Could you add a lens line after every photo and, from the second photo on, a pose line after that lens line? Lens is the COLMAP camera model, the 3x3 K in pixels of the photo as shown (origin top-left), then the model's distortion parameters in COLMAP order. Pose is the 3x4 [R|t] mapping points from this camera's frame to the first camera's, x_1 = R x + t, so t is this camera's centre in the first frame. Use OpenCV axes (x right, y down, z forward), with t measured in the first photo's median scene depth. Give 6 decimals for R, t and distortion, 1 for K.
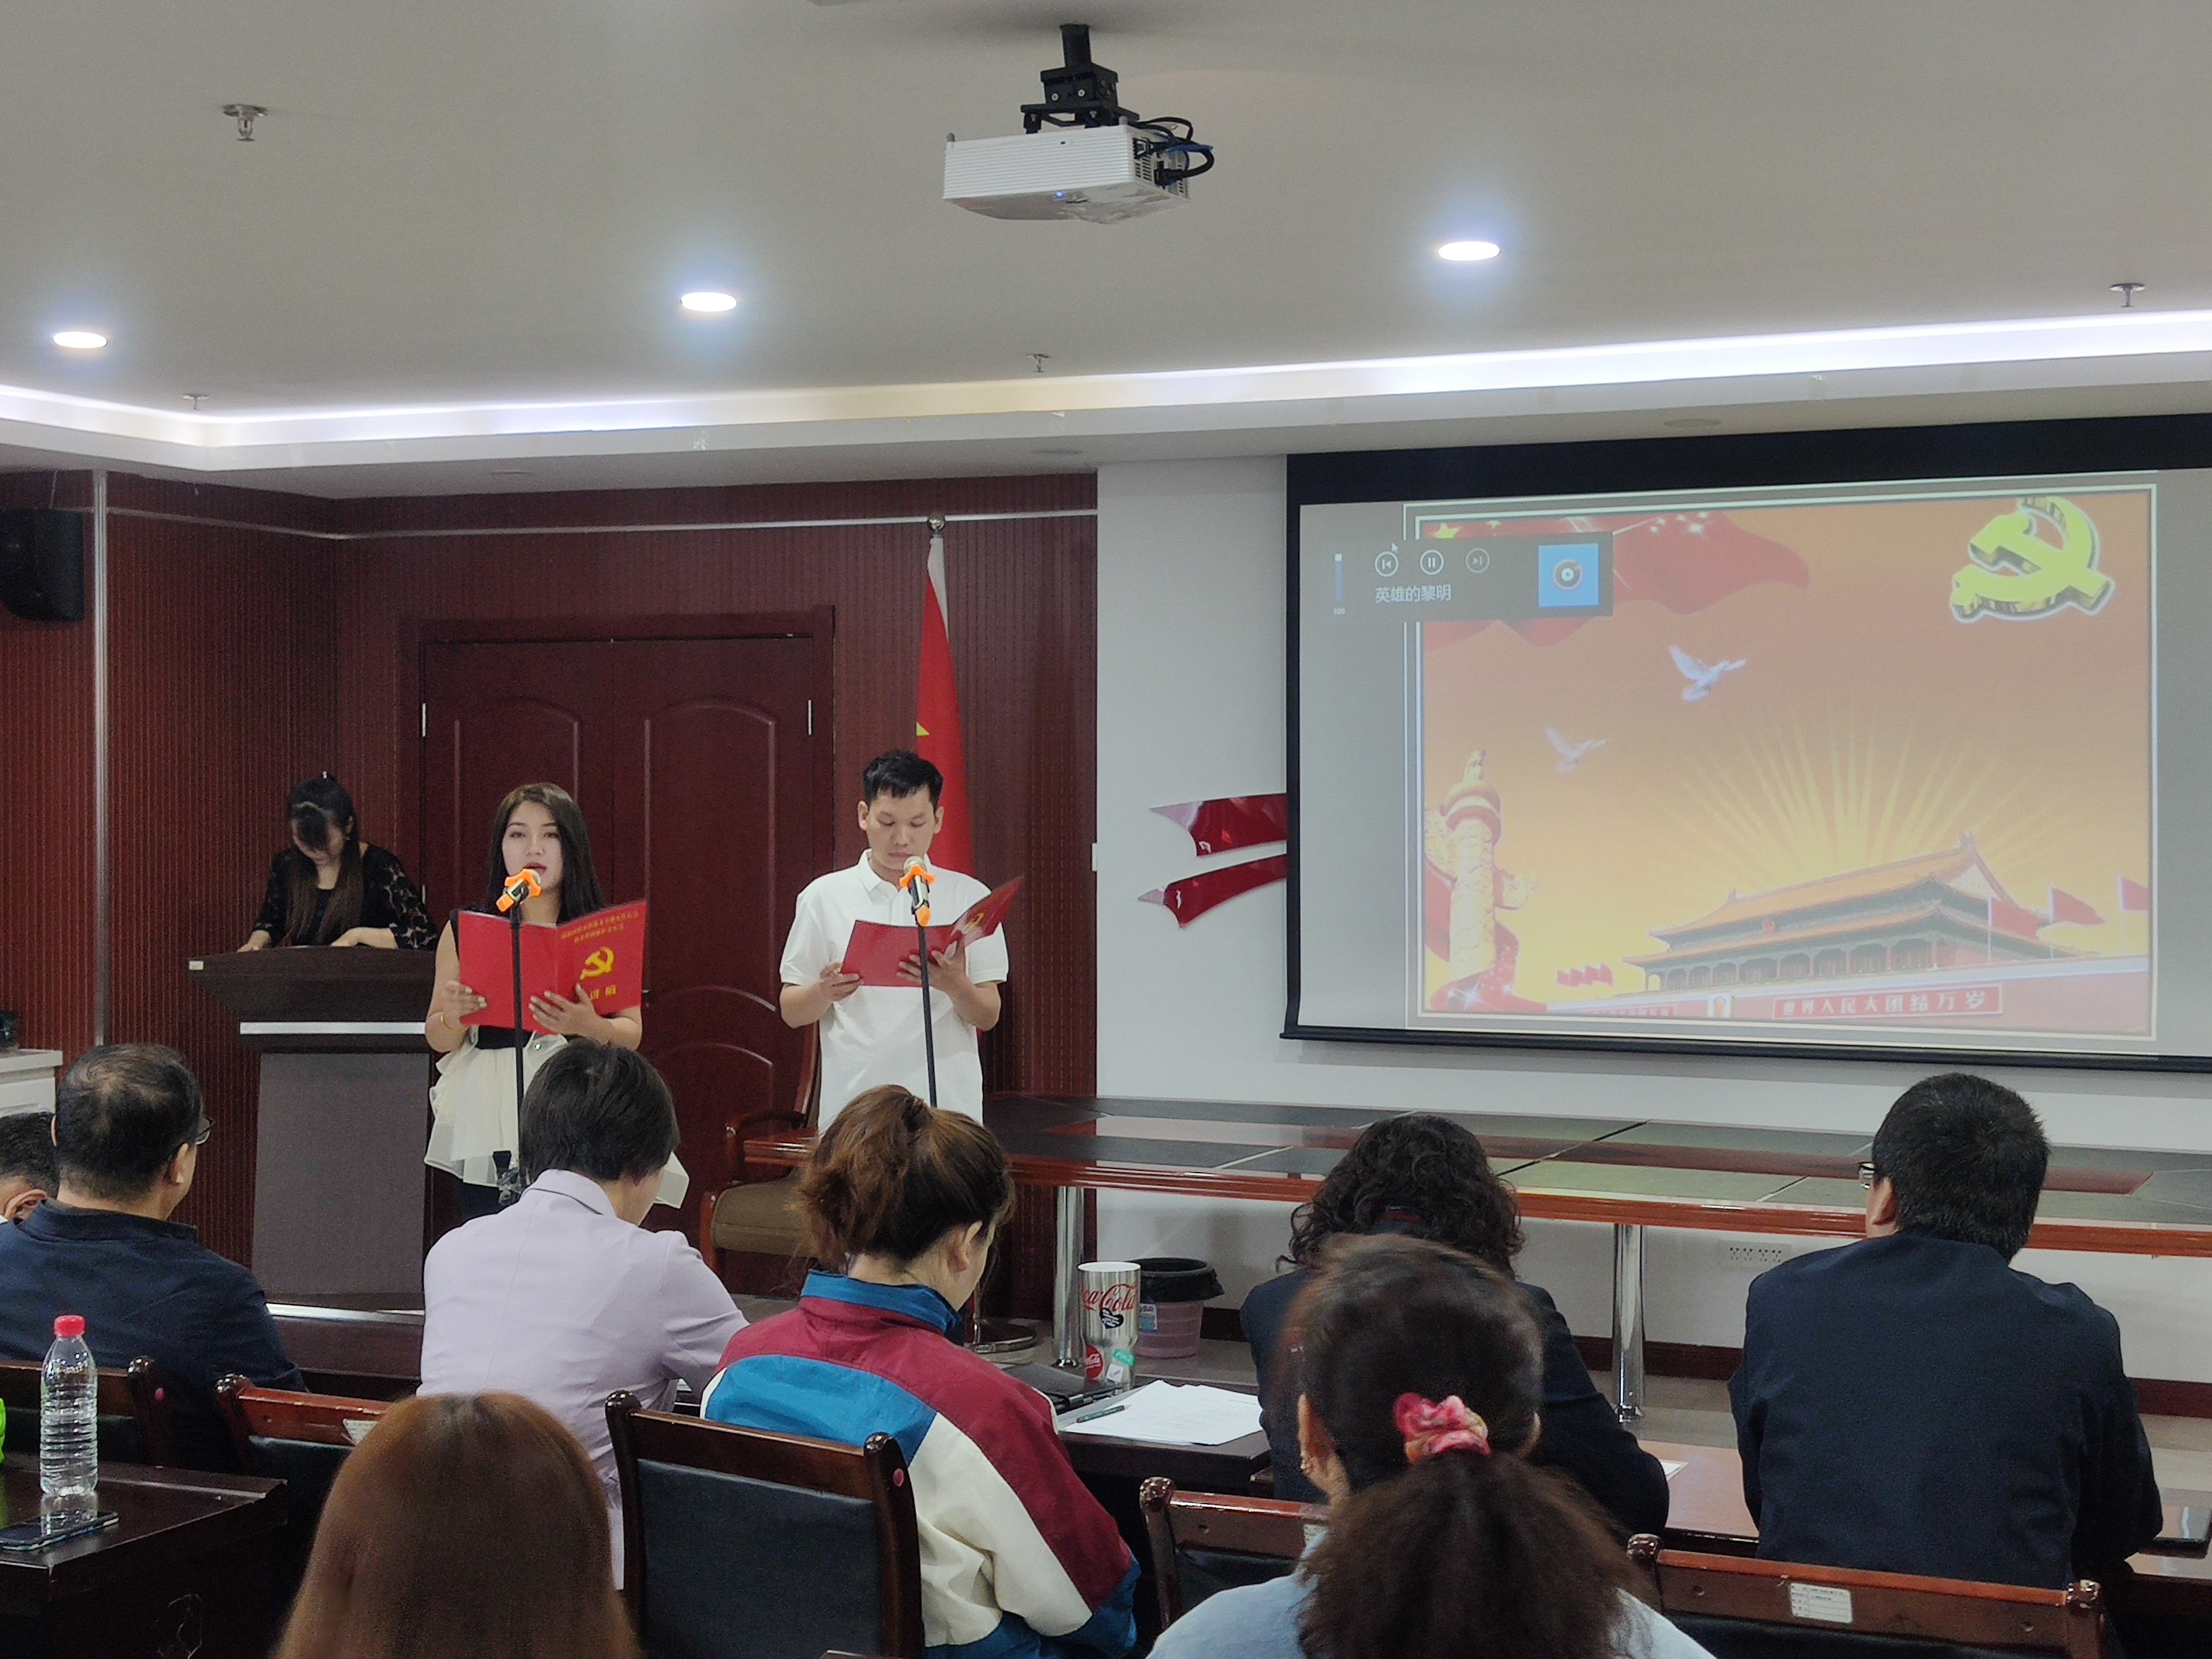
lens RADIAL K [[3345.8, 0, 1105.3], [0, 3345.8, 863.1], [0, 0, 1]] dist [0.198907, 0.007147]
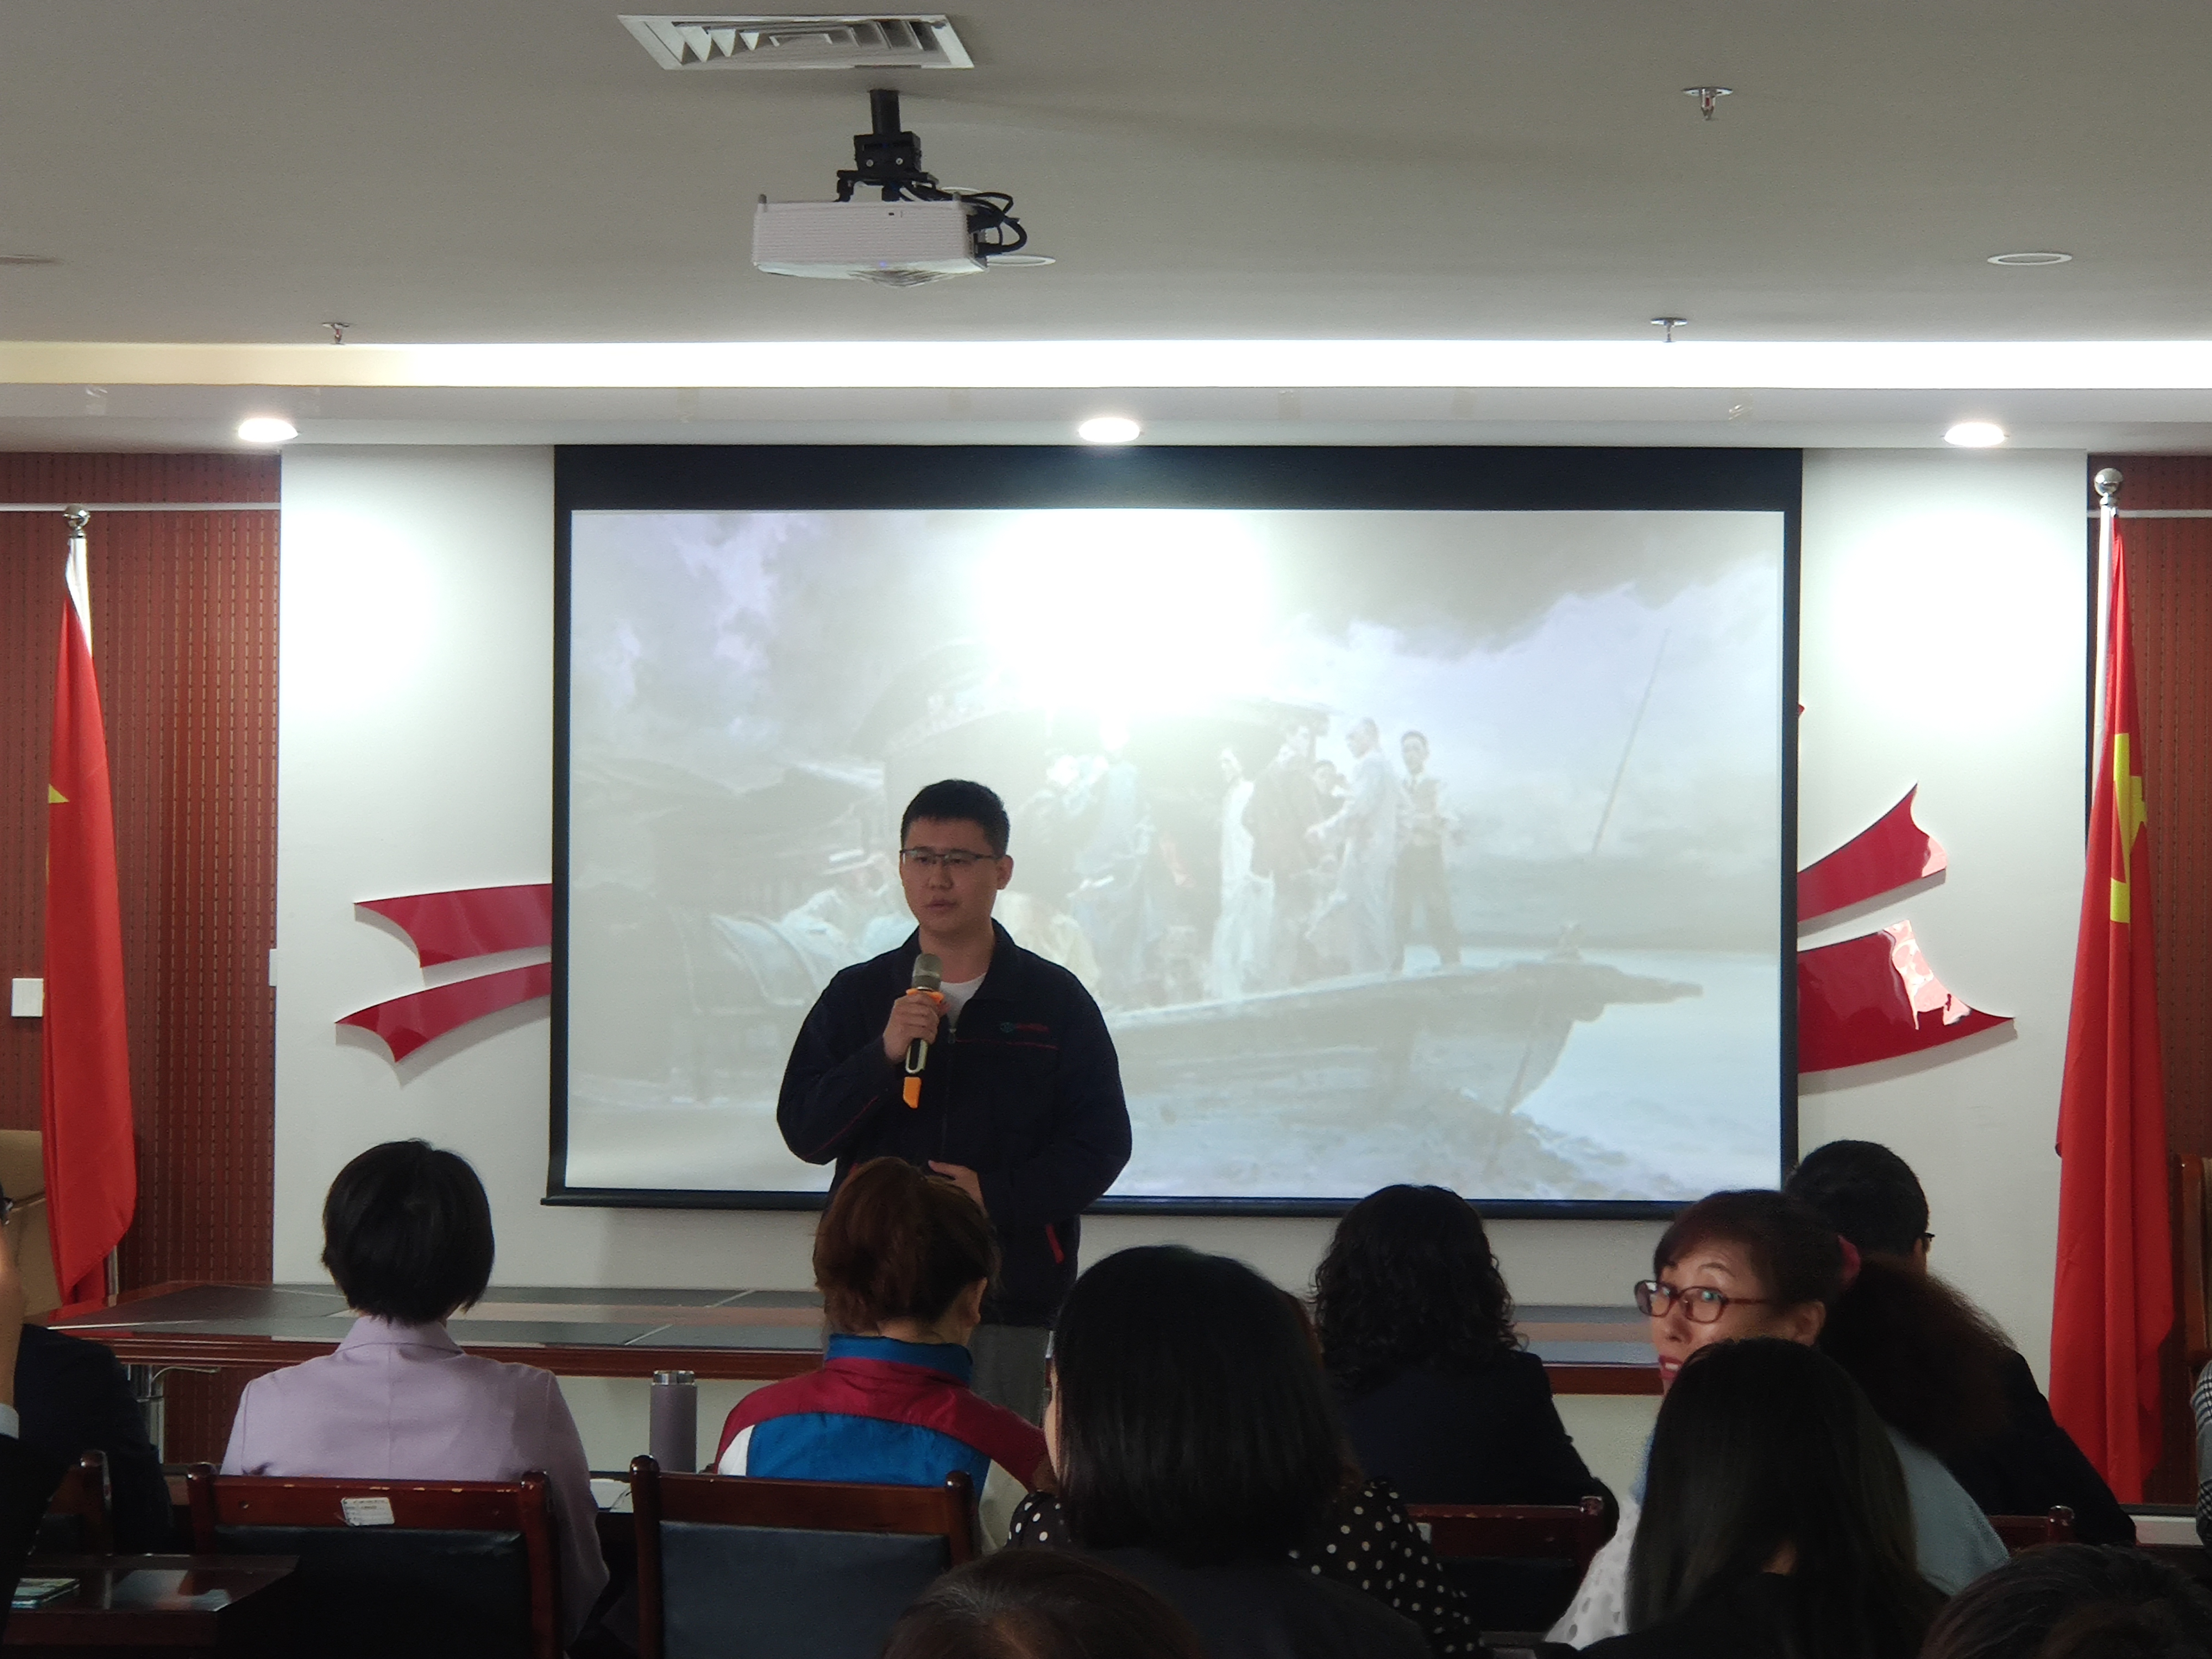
lens RADIAL K [[5434.1, 0, 1106.0], [0, 5434.1, 829.5], [0, 0, 1]] dist [0.302816, -0.028316]
pose [[0.959703, 0.009282, 0.280864, -0.379564], [-0.000173, 0.999474, -0.032441, 0.015366], [-0.281017, 0.031085, 0.959199, -0.506387]]
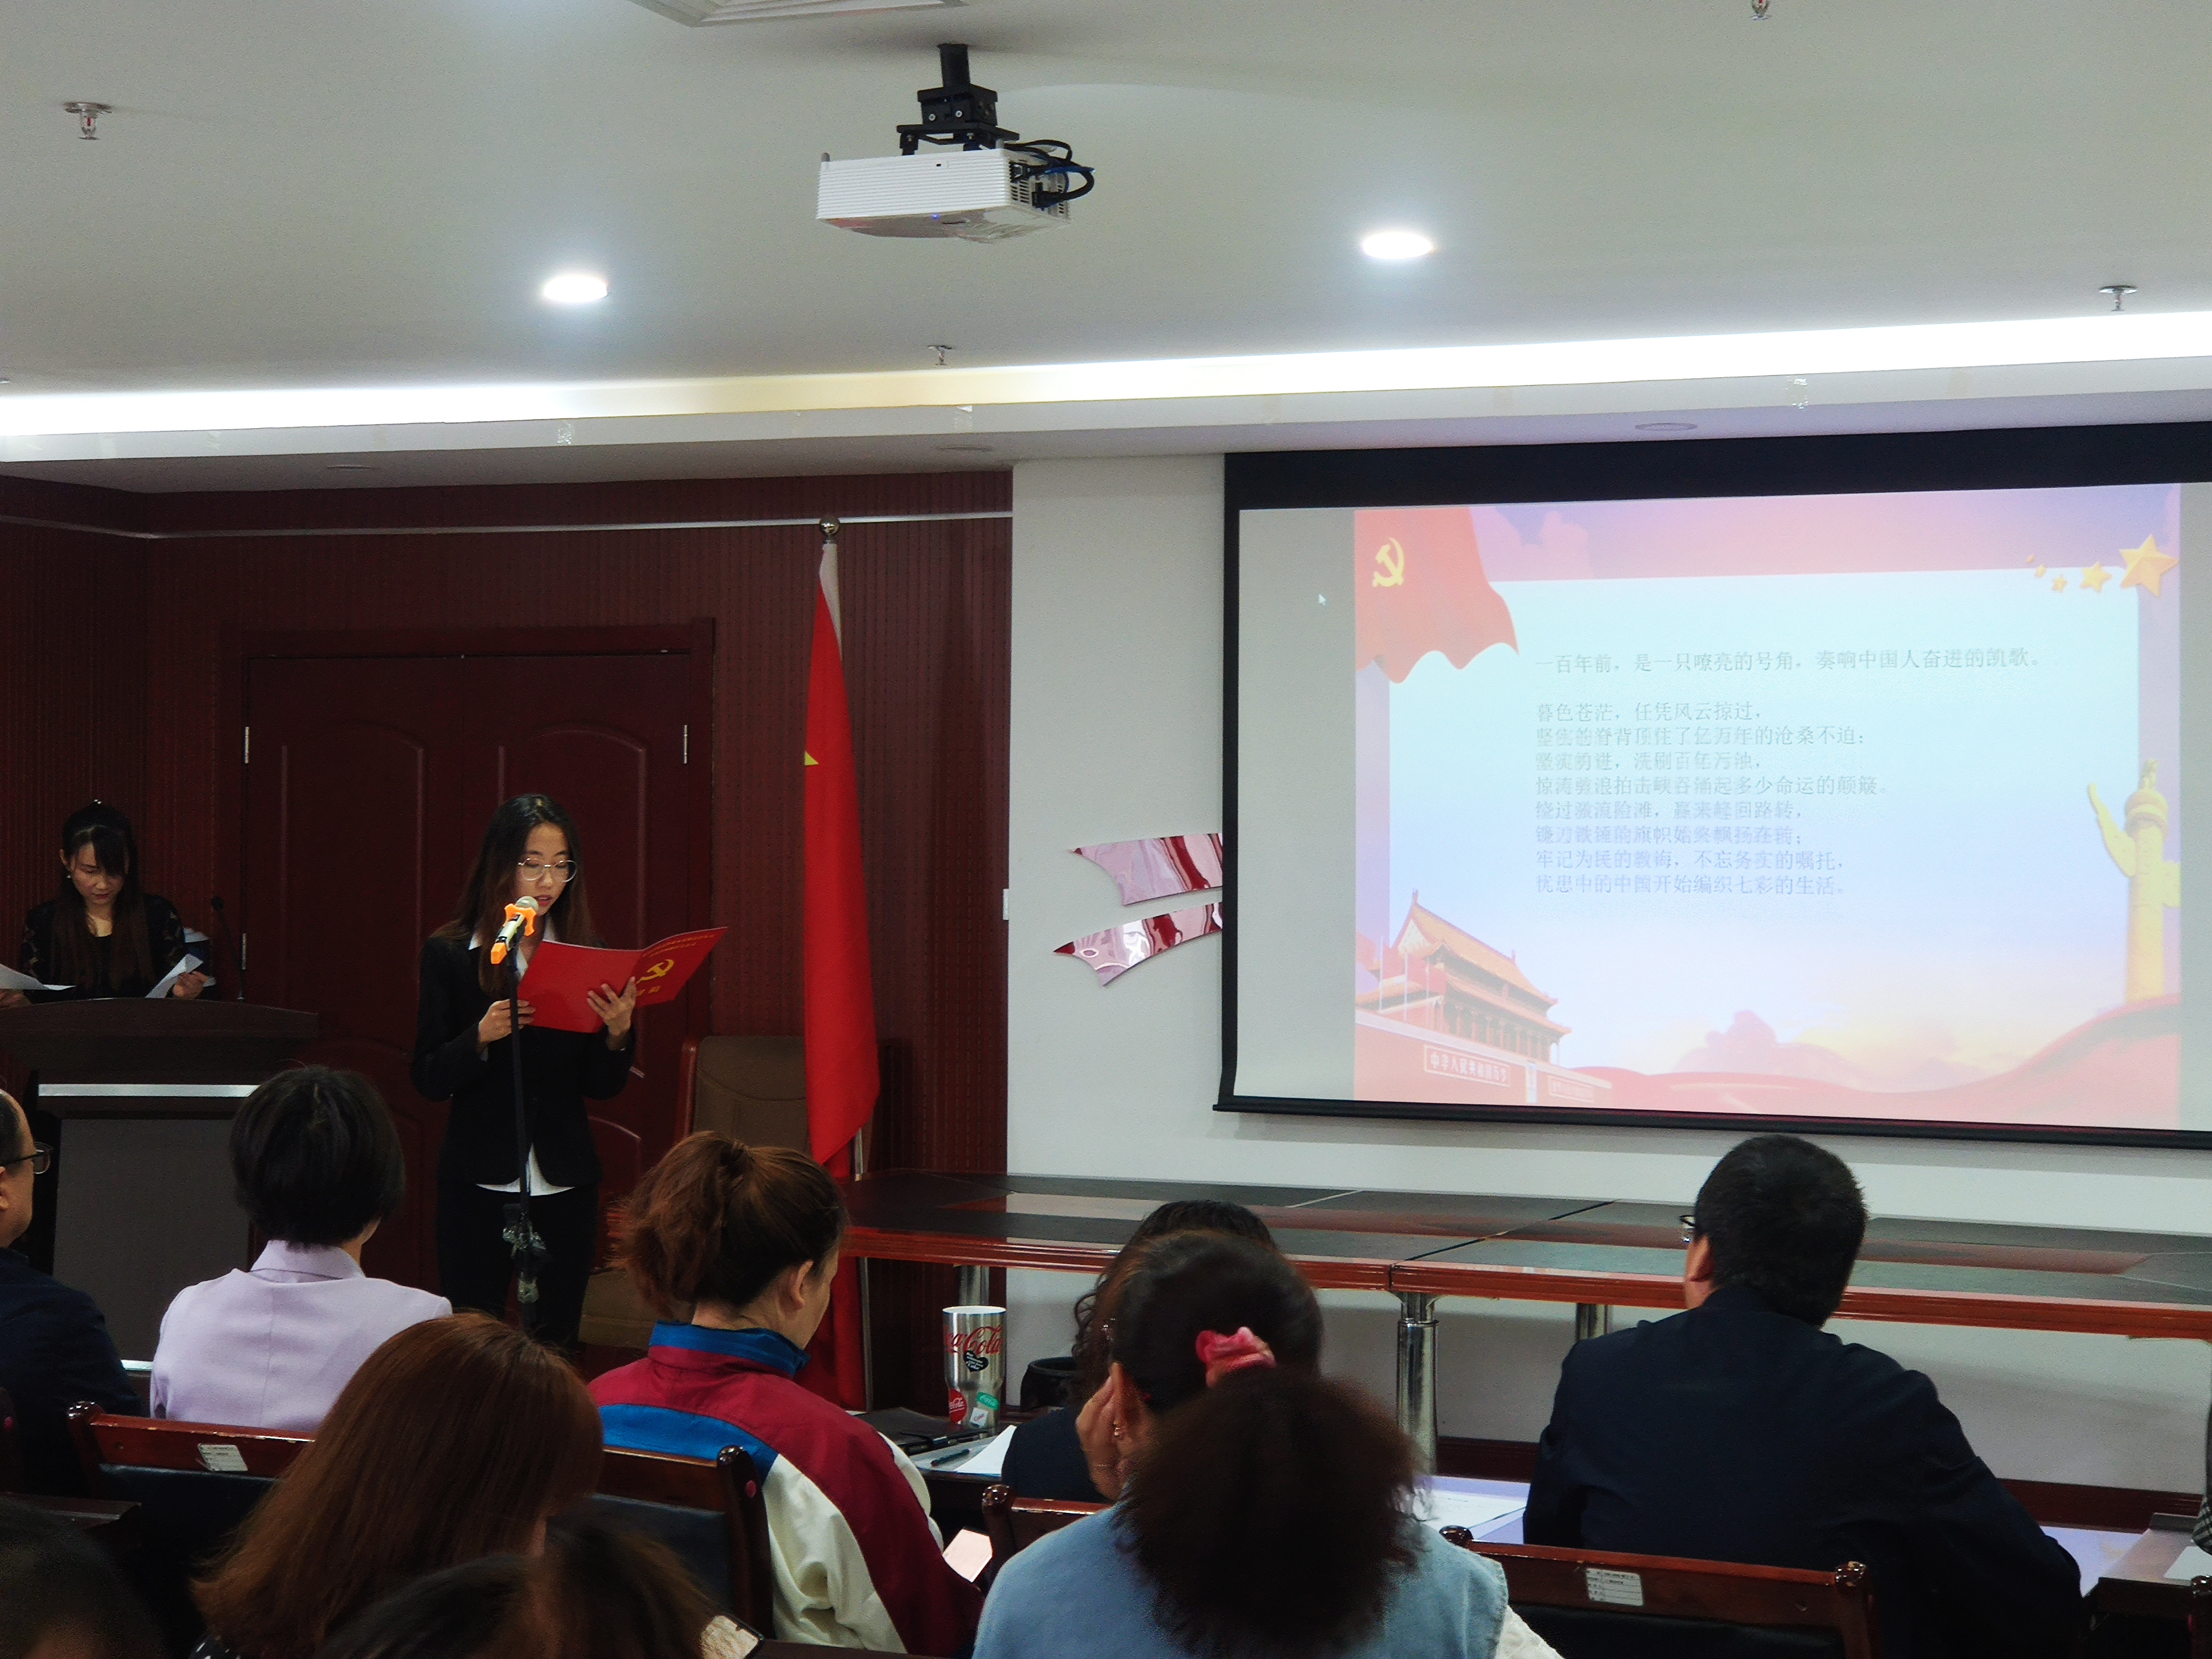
lens RADIAL K [[4110.1, 0, 1106.0], [0, 4110.1, 829.5], [0, 0, 1]] dist [-0.034753, 2.991430]
pose [[0.999904, 0.006598, 0.012219, 0.021866], [-0.006314, 0.999713, -0.023116, 0.007450], [-0.012368, 0.023037, 0.999658, -0.187683]]
